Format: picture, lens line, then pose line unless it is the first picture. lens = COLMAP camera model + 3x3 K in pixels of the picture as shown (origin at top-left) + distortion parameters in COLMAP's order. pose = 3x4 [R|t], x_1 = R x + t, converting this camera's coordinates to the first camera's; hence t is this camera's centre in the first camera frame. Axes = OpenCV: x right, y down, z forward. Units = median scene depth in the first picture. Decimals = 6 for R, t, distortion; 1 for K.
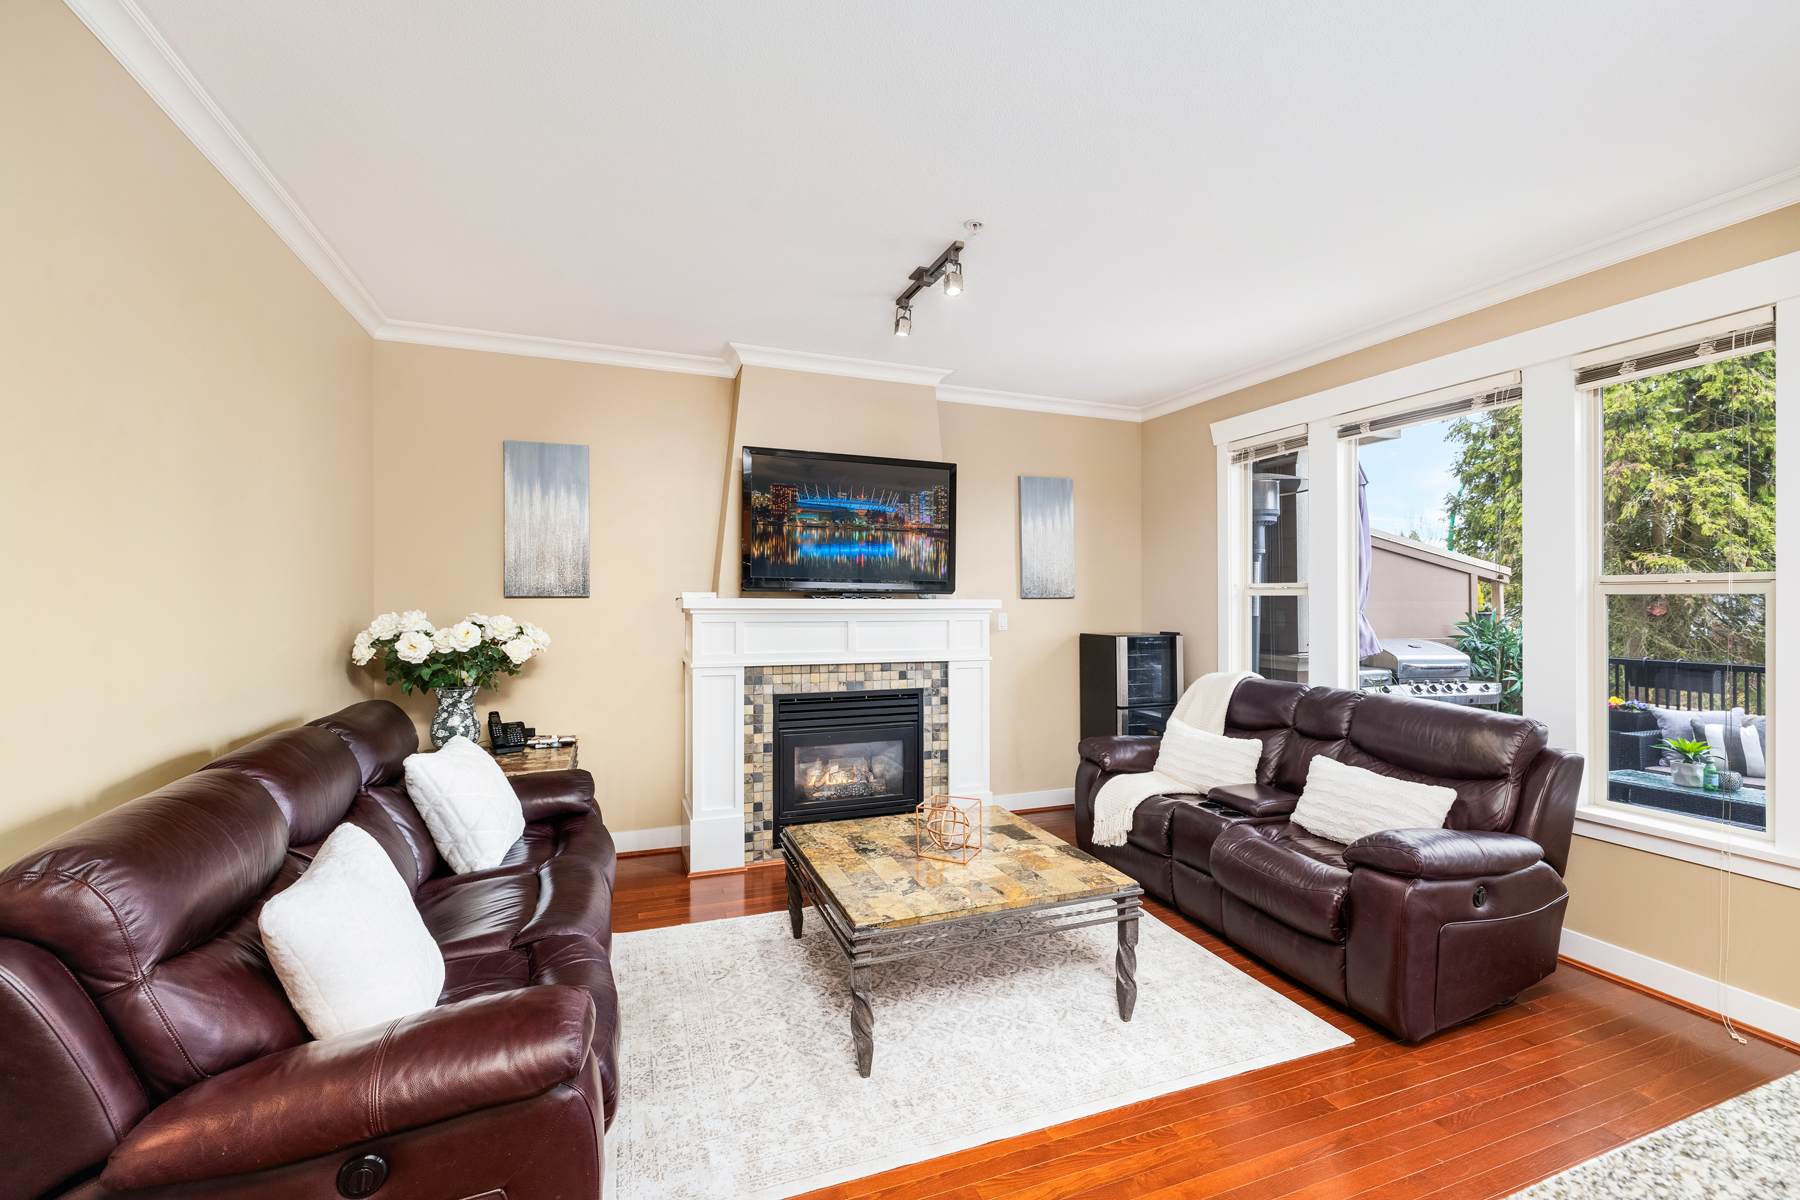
lens RADIAL K [[755.1, 0, 896.5], [0, 755.1, 607.7], [0, 0, 1]] dist [-0.001715, 0.000025]
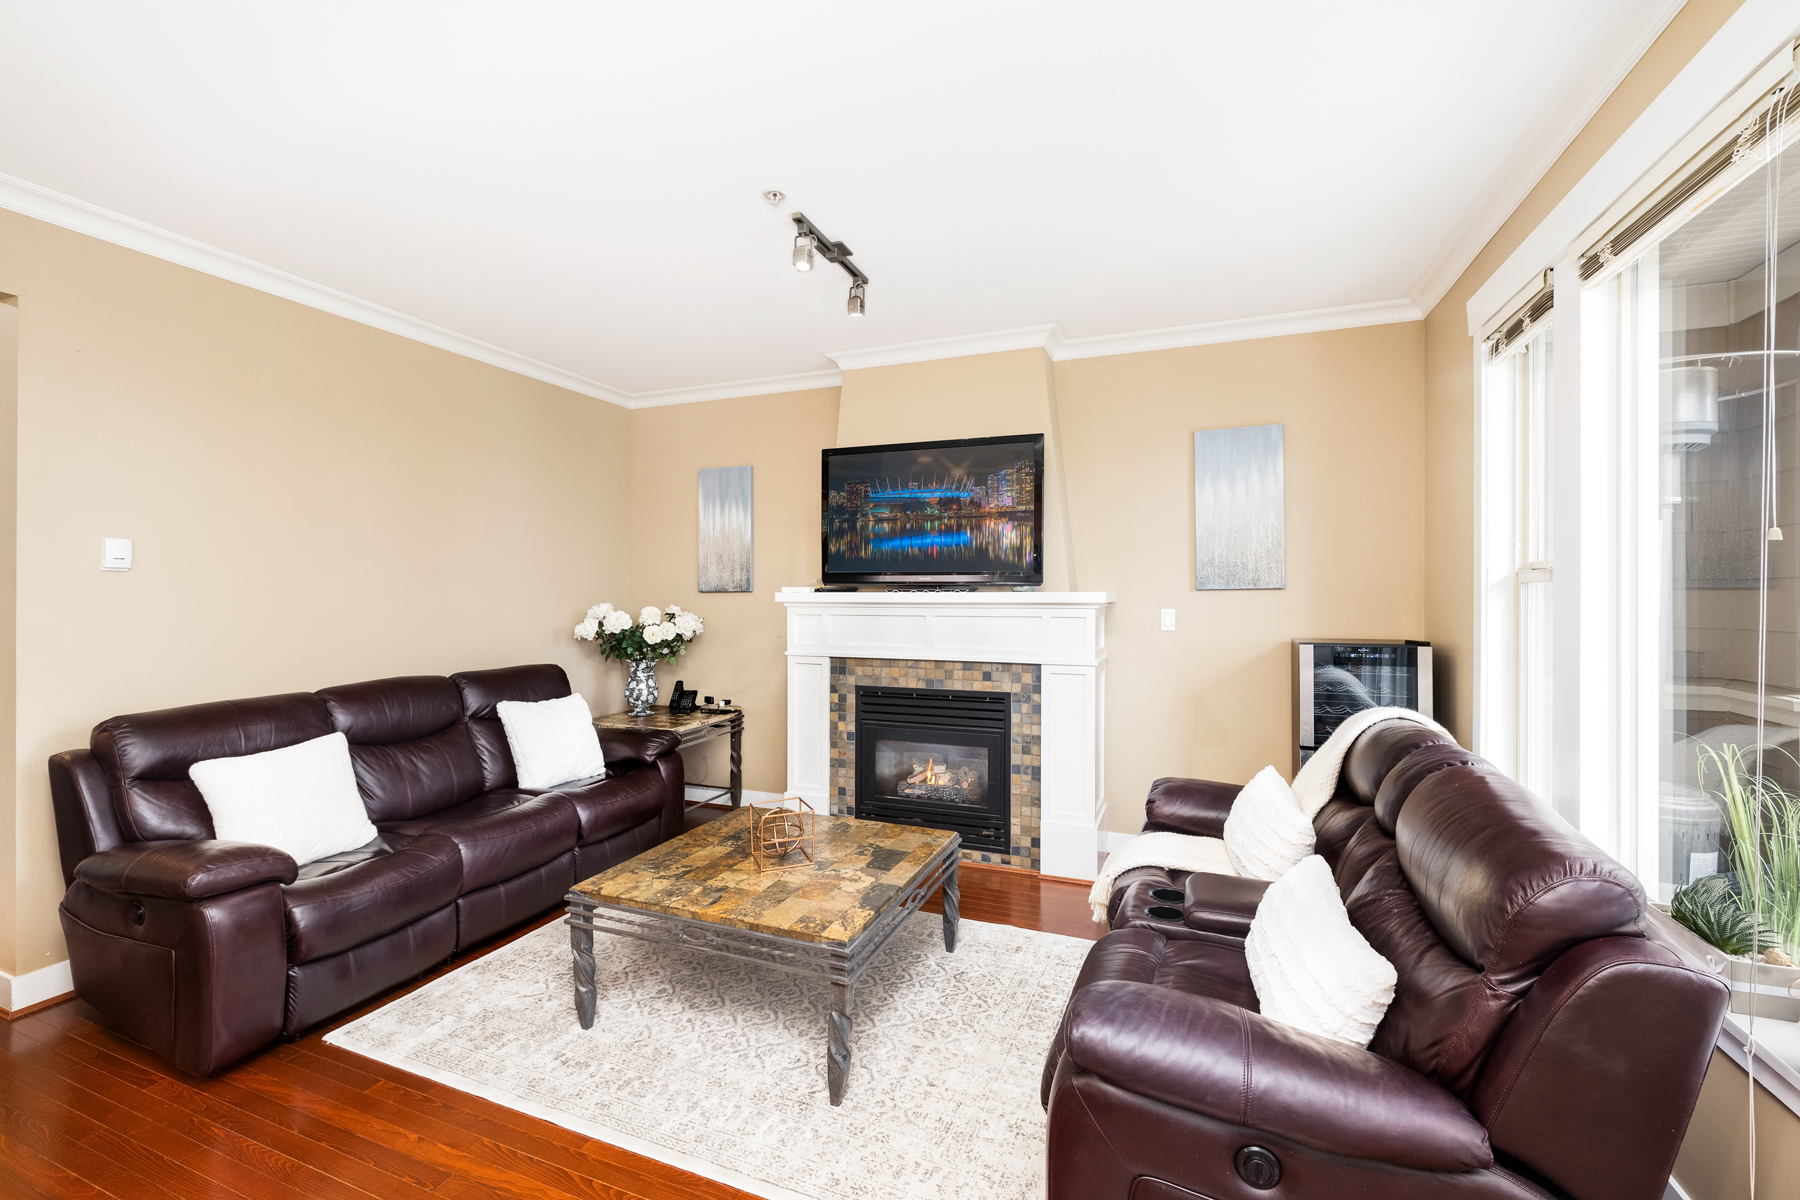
lens RADIAL K [[749.2, 0, 892.9], [0, 749.2, 608.9], [0, 0, 1]] dist [-0.000545, 0.000362]
pose [[0.735635, 0.008938, -0.677319, 0.569802], [-0.001978, 0.999937, 0.011048, -0.001144], [0.677375, -0.006788, 0.735606, 0.281919]]
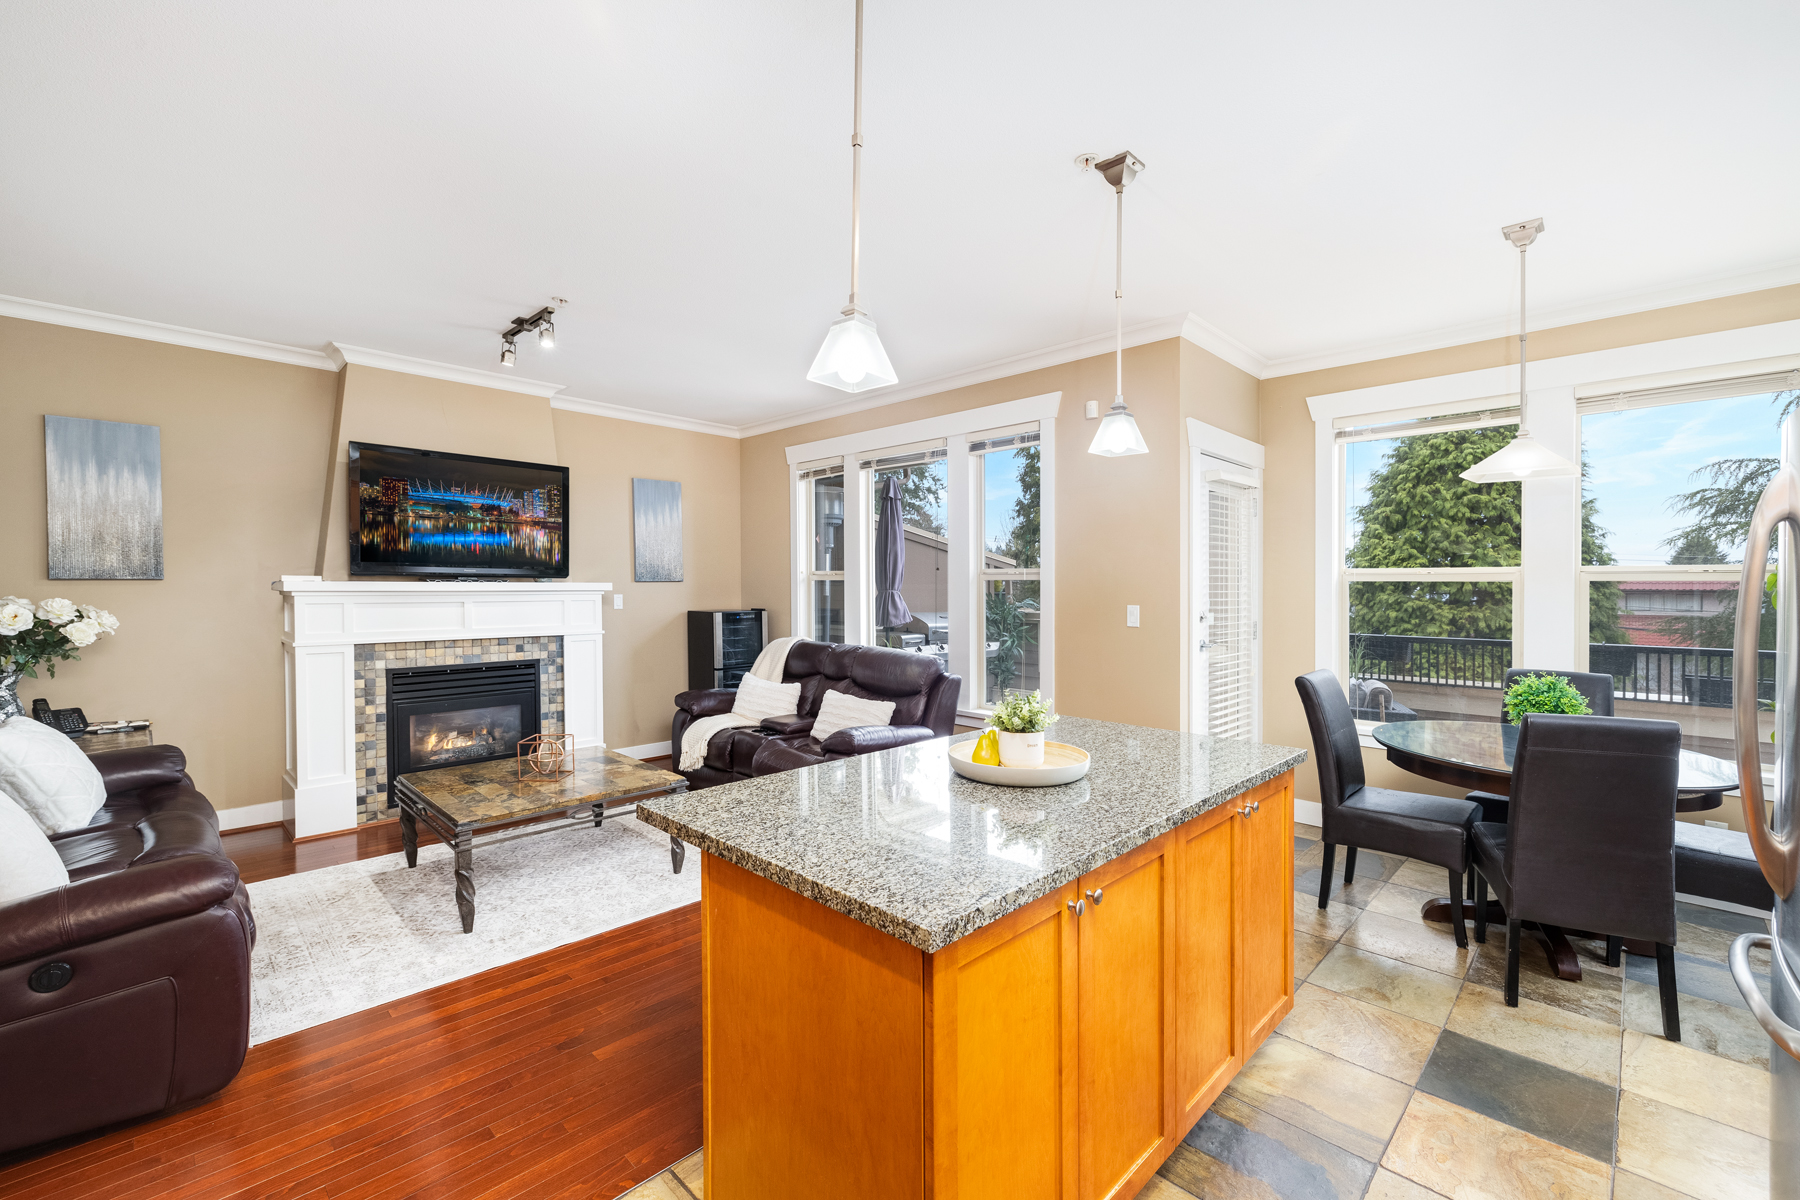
lens RADIAL K [[755.0, 0, 901.8], [0, 755.0, 603.8], [0, 0, 1]] dist [-0.003304, 0.000004]
pose [[0.906748, -0.010400, 0.421545, 0.056228], [0.002967, 0.999828, 0.018286, 0.002265], [-0.421663, -0.015331, 0.906623, -0.310142]]
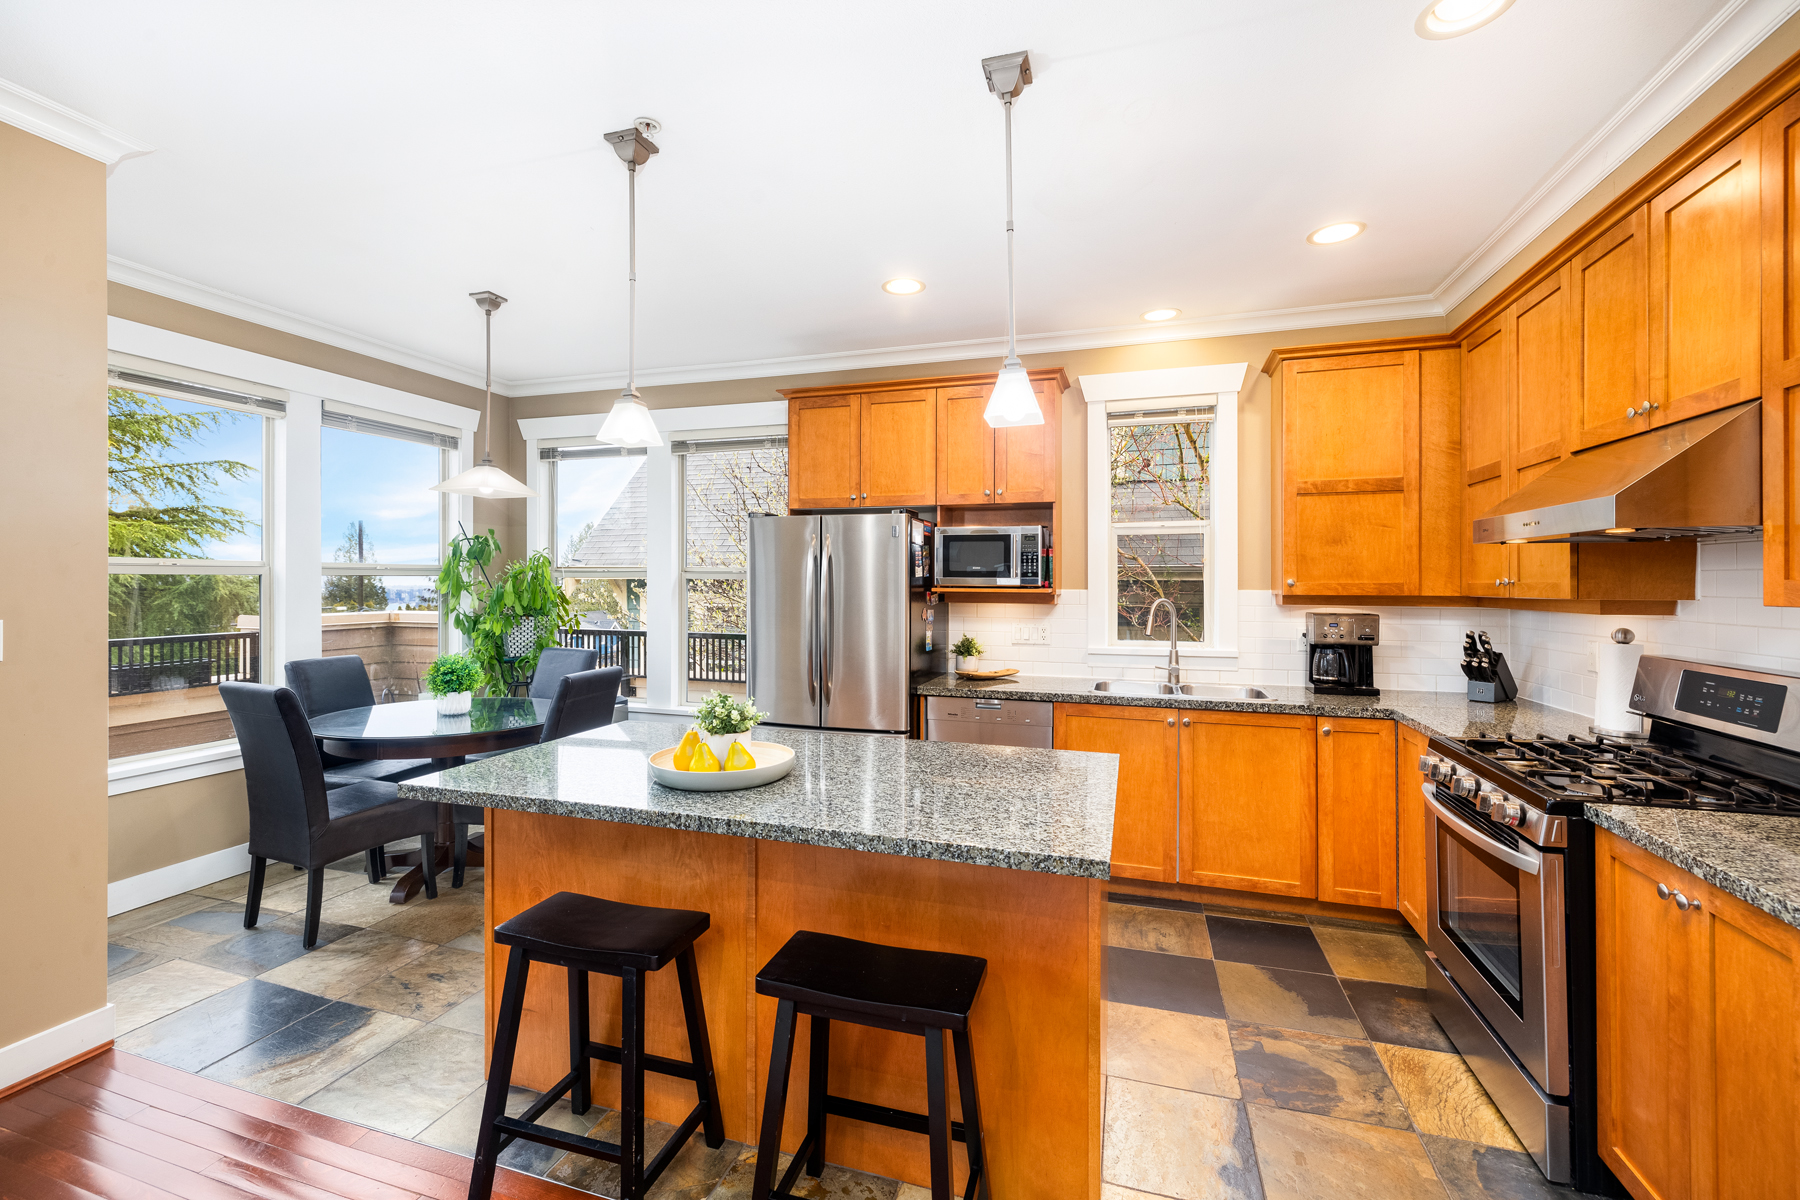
lens RADIAL K [[761.1, 0, 898.4], [0, 761.1, 584.8], [0, 0, 1]] dist [0.001267, 0.000351]
pose [[-0.786164, -0.009695, 0.617942, -0.040479], [-0.002465, 0.999918, 0.012553, -0.006971], [-0.618013, 0.008345, -0.786123, 0.488791]]
